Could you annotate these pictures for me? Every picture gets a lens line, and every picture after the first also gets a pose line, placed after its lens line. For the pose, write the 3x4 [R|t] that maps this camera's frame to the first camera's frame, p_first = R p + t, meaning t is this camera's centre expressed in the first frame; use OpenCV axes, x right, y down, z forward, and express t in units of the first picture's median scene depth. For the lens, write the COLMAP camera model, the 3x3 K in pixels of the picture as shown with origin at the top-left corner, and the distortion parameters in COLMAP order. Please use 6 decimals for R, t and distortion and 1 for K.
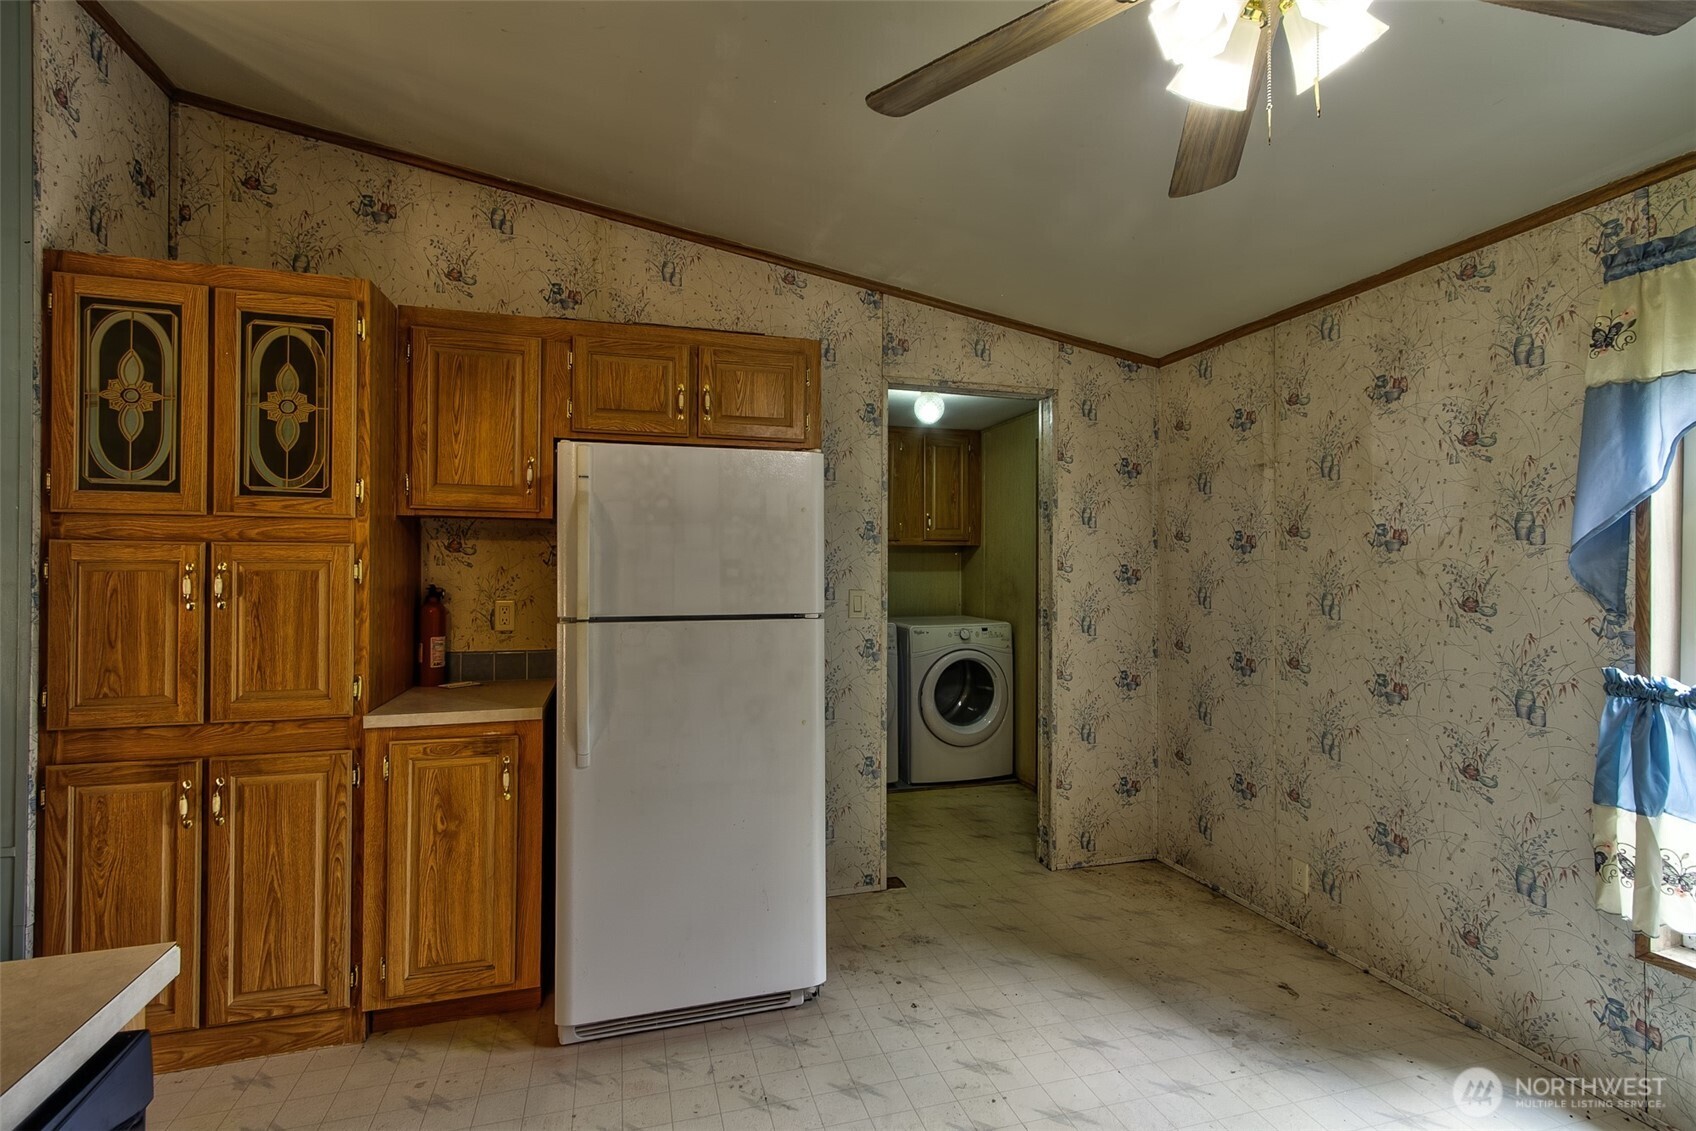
lens RADIAL K [[781.9, 0, 831.8], [0, 781.9, 564.9], [0, 0, 1]] dist [0.003722, 0.000212]
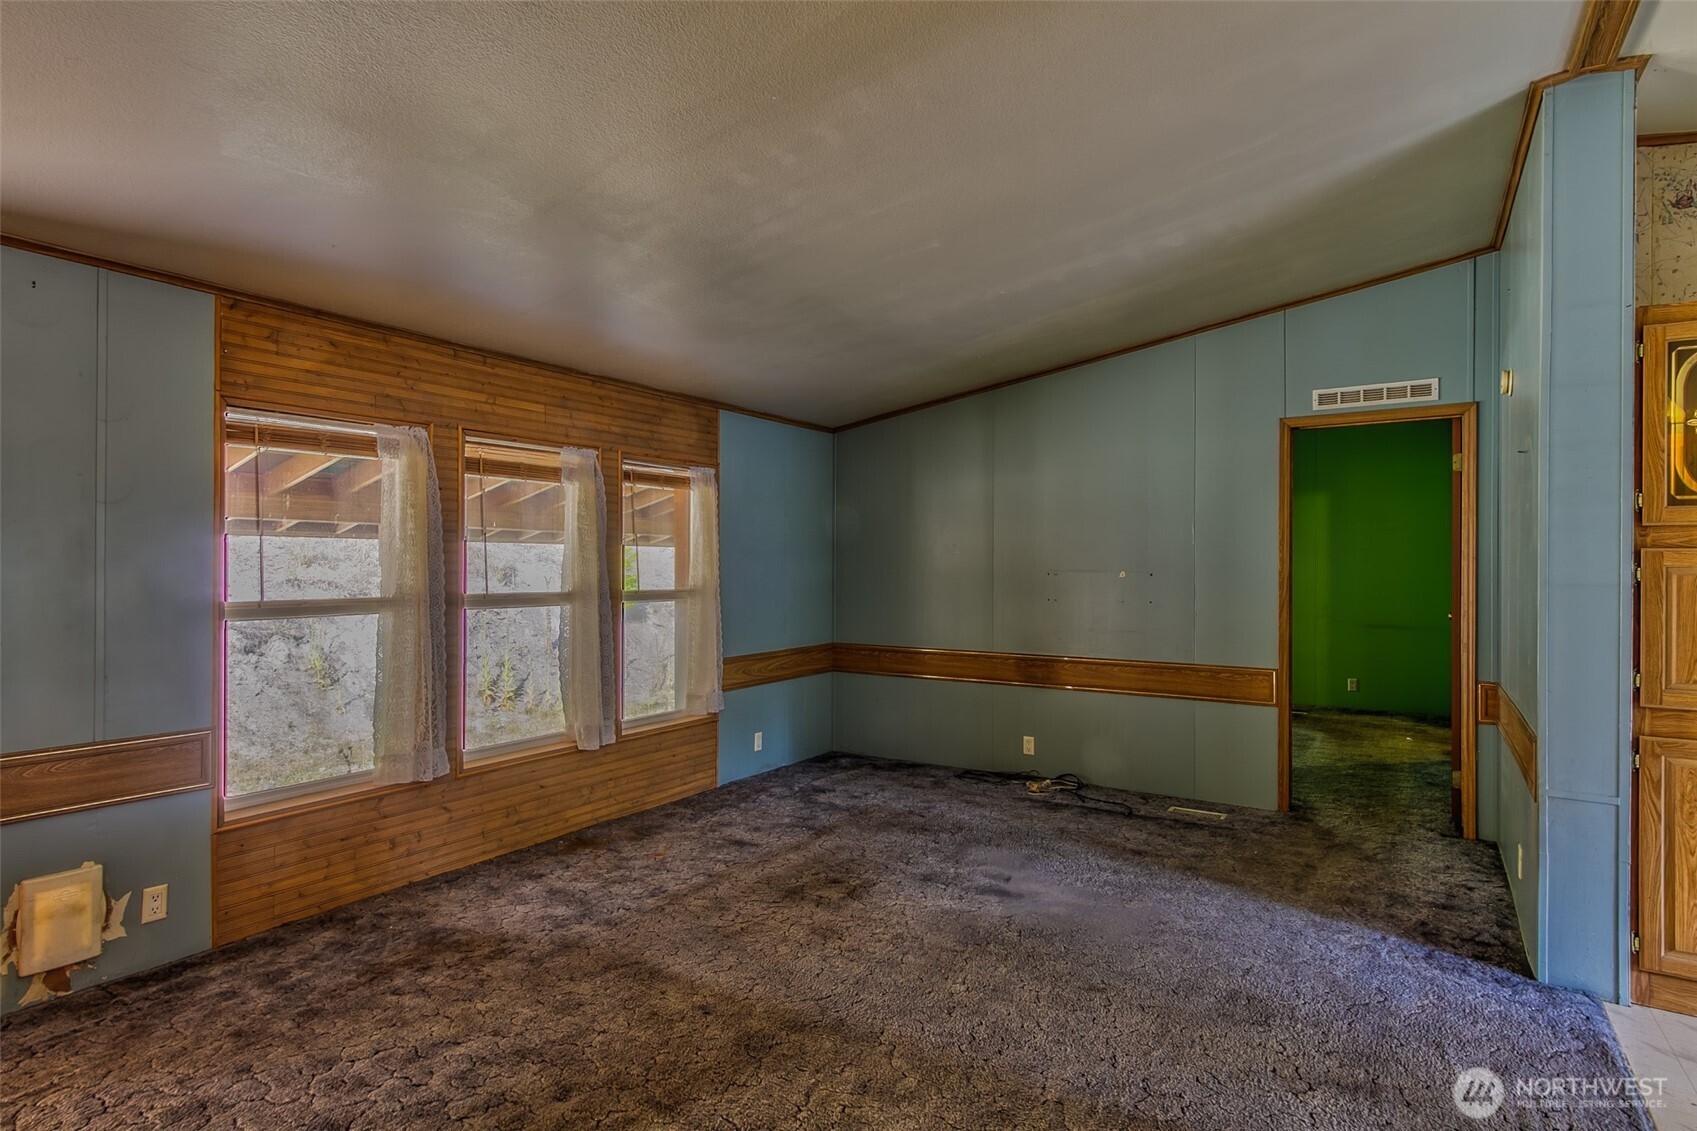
lens RADIAL K [[899.7, 0, 837.5], [0, 899.7, 564.4], [0, 0, 1]] dist [0.011110, -0.007738]
pose [[0.657795, 0.001280, -0.753196, -0.687321], [-0.000680, 0.999999, 0.001106, -0.007750], [0.753197, -0.000215, 0.657795, -0.758814]]
